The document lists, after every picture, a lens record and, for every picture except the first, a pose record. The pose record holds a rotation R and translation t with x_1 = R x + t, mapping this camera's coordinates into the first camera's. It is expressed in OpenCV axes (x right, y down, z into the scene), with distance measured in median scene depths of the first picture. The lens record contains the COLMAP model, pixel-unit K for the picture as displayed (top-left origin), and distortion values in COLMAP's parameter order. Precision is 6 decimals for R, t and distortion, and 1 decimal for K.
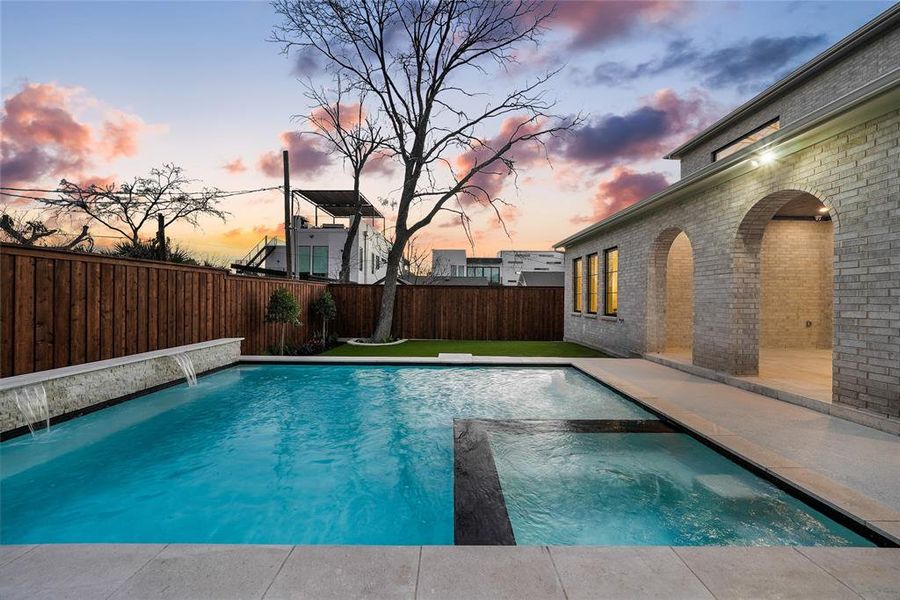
lens RADIAL K [[353.5, 0, 454.7], [0, 353.5, 298.4], [0, 0, 1]] dist [0.002448, 0.000259]
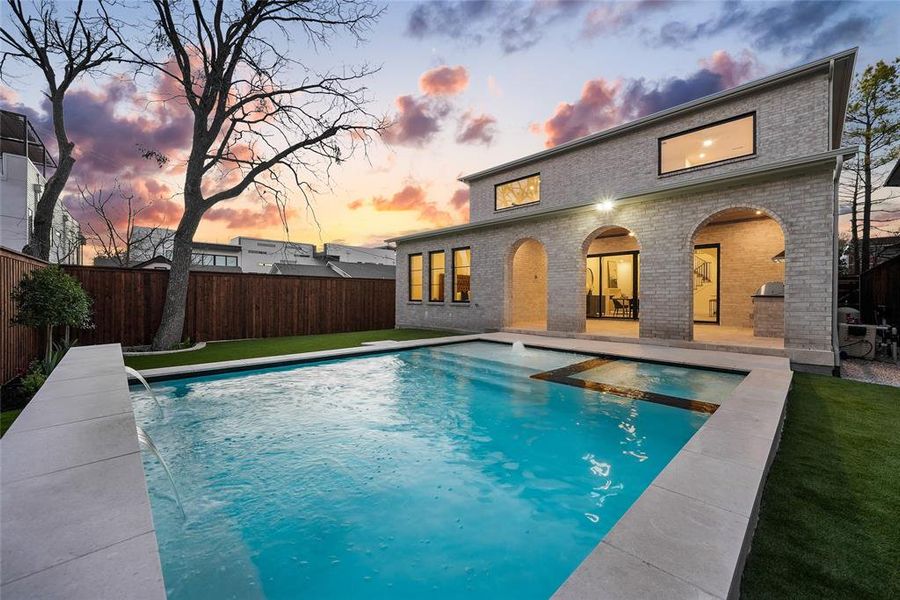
lens RADIAL K [[353.5, 0, 454.7], [0, 353.5, 298.4], [0, 0, 1]] dist [0.002448, 0.000259]
pose [[0.730467, -0.011468, 0.682852, -0.299080], [0.003023, 0.999903, 0.013559, 0.013337], [-0.682942, -0.007840, 0.730431, 0.076341]]
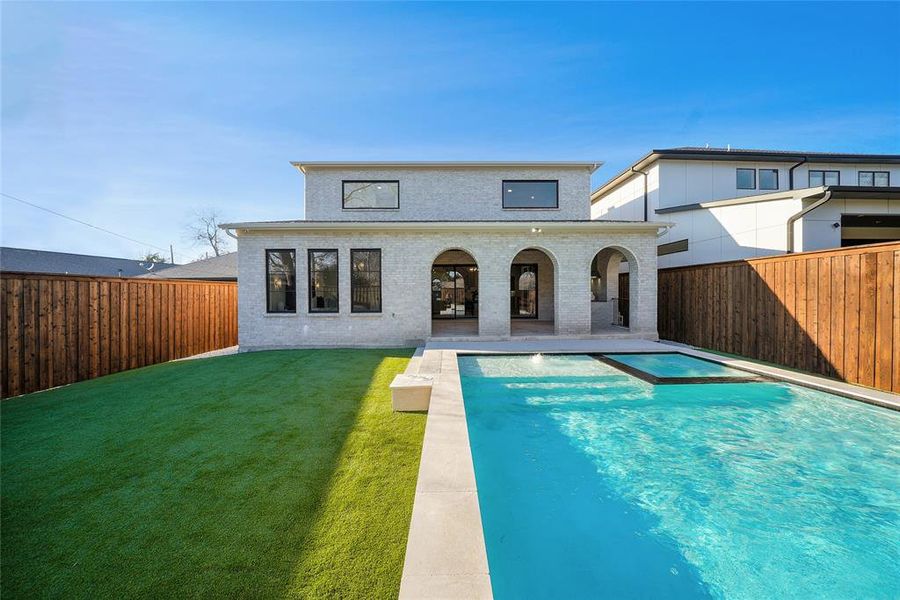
lens RADIAL K [[319.2, 0, 450.3], [0, 319.2, 295.1], [0, 0, 1]] dist [-0.000513, -0.000015]
pose [[0.015590, -0.015979, 0.999751, -0.370575], [0.005586, 0.999858, 0.015893, -0.011424], [-0.999863, 0.005337, 0.015677, 0.511036]]
